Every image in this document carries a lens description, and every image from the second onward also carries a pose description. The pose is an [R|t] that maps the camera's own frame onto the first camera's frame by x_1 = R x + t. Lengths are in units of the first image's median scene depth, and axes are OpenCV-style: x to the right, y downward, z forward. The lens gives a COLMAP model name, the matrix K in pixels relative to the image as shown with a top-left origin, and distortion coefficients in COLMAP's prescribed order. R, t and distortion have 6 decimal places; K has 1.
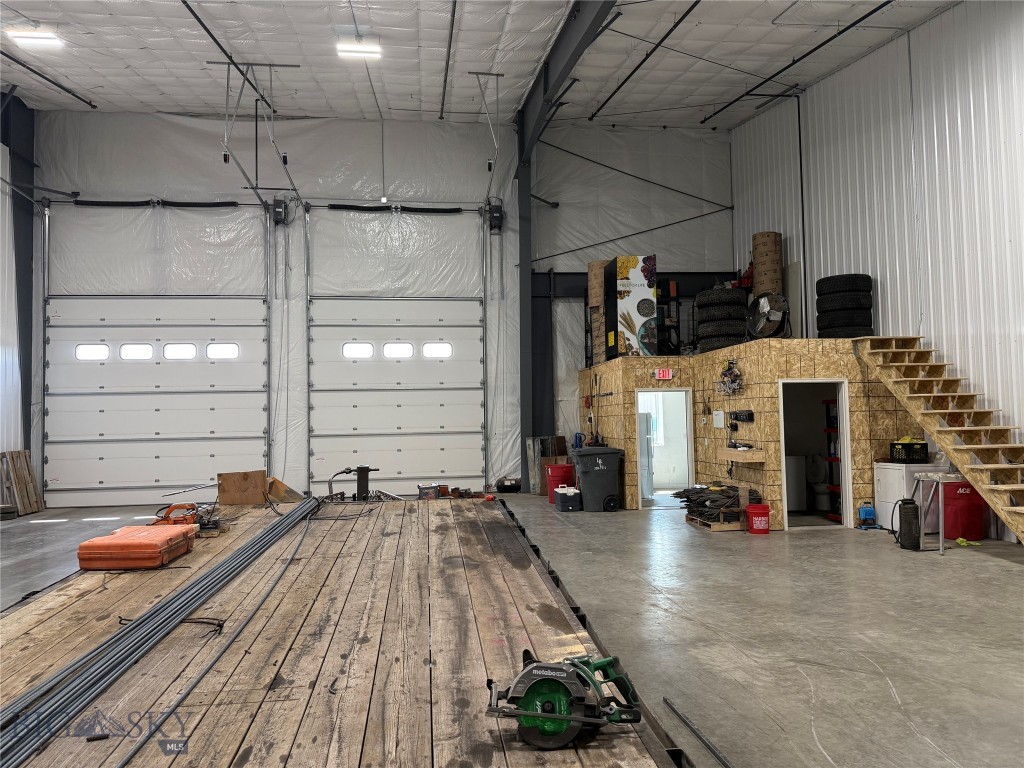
lens RADIAL K [[735.1, 0, 507.7], [0, 735.1, 383.9], [0, 0, 1]] dist [0.078460, -0.074494]
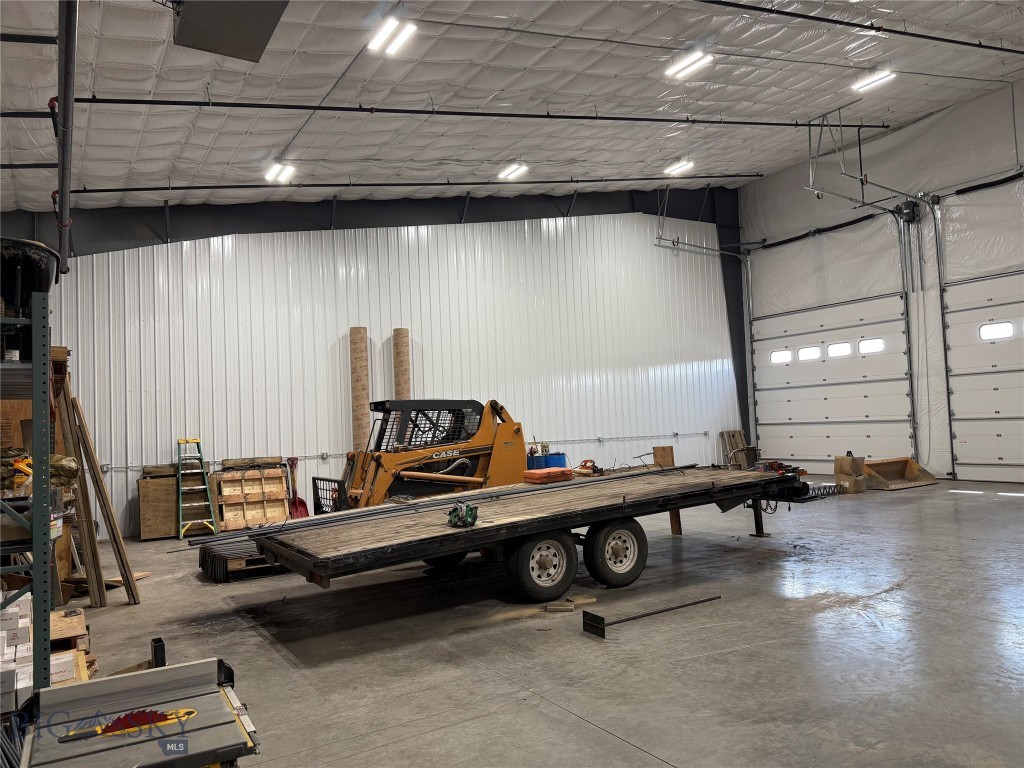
lens RADIAL K [[735.1, 0, 503.0], [0, 735.1, 388.2], [0, 0, 1]] dist [0.078460, -0.074494]
pose [[0.428543, -0.043478, -0.902475, 0.414341], [0.077289, 0.996944, -0.011329, -0.009893], [0.900209, -0.064896, 0.430594, -0.015510]]
